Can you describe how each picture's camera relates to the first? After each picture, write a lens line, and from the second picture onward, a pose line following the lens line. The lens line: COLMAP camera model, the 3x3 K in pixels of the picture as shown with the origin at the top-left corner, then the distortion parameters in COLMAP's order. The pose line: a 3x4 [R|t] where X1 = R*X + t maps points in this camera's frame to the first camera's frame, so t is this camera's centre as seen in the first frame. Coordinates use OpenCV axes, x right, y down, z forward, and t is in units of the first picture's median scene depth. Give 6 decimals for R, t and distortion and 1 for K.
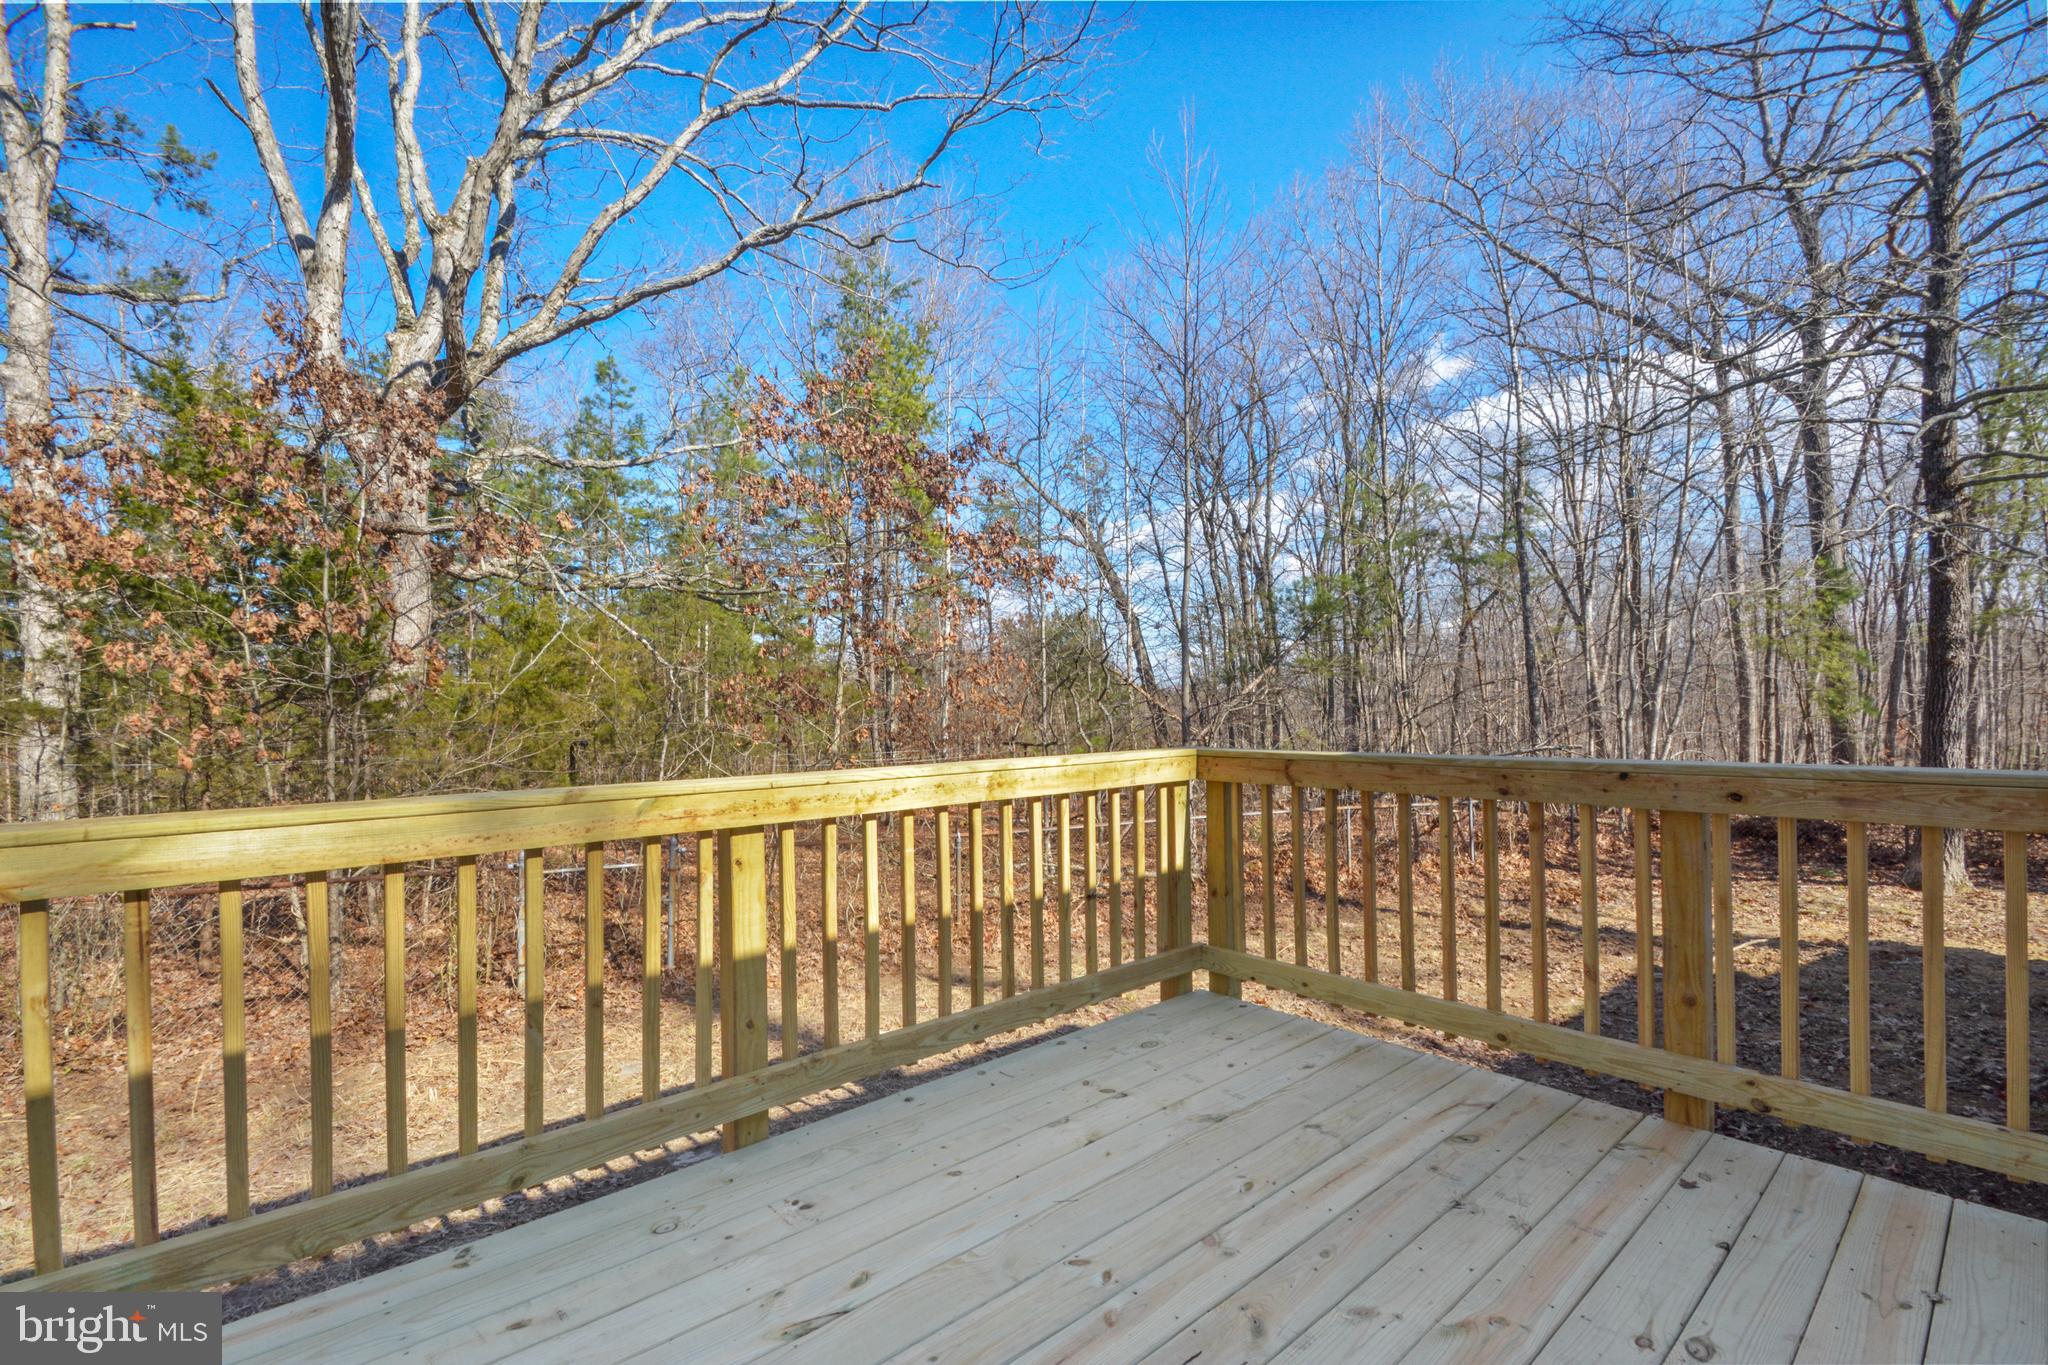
lens RADIAL K [[902.1, 0, 1024.0], [0, 902.1, 682.5], [0, 0, 1]] dist [-0.003183, -0.007490]
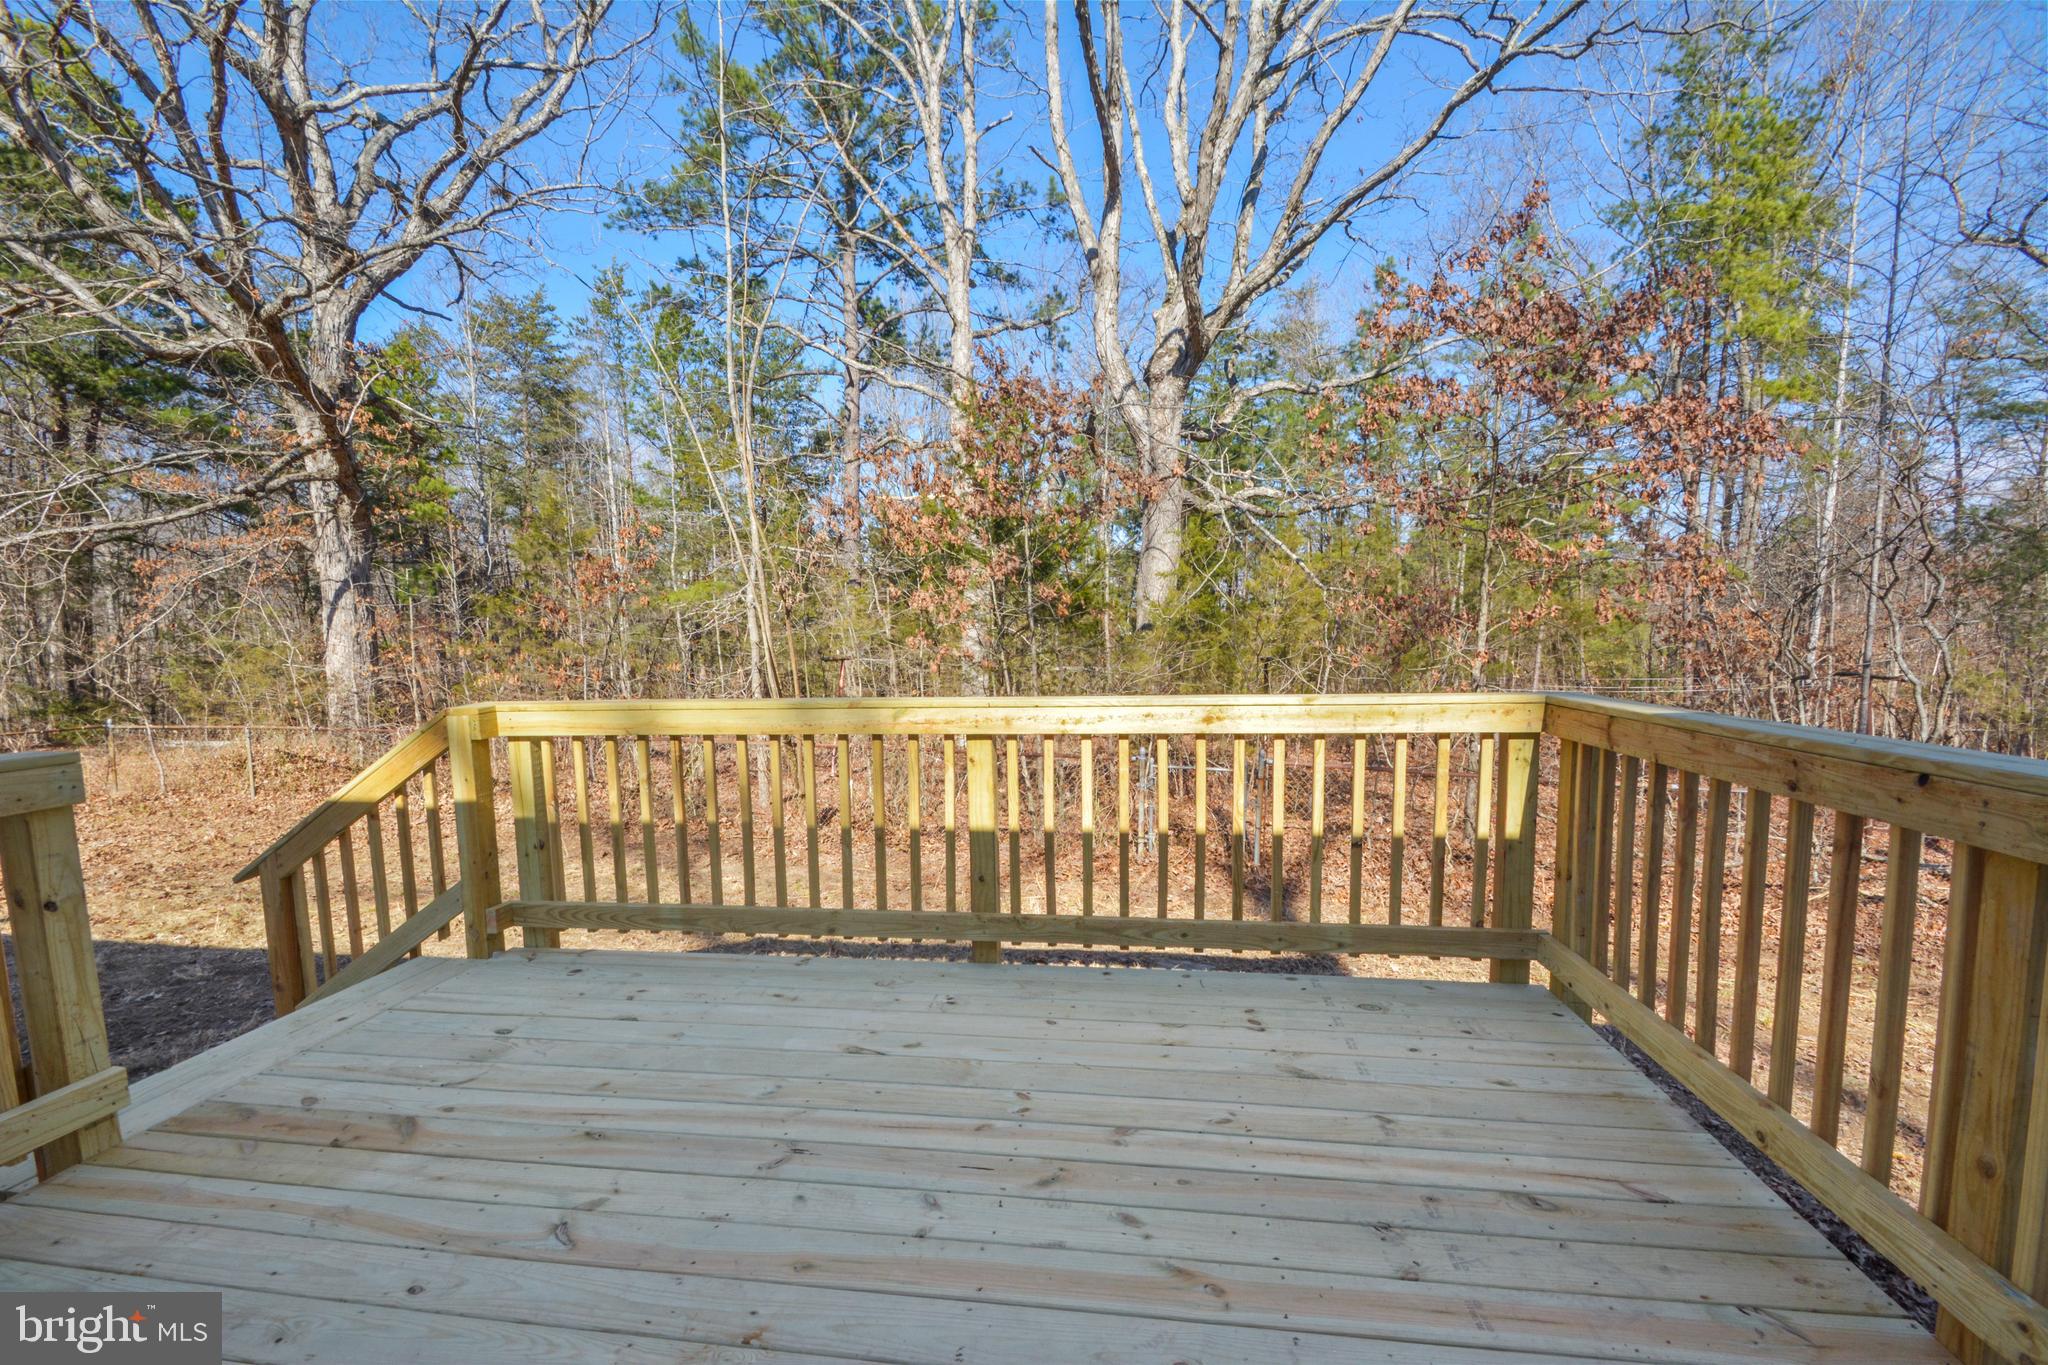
lens RADIAL K [[913.3, 0, 1005.0], [0, 913.3, 677.4], [0, 0, 1]] dist [0.023001, -0.000297]
pose [[0.652494, 0.042506, -0.756601, 0.211131], [0.028614, 0.996332, 0.080652, -0.009991], [0.757254, -0.074274, 0.648884, 0.038018]]
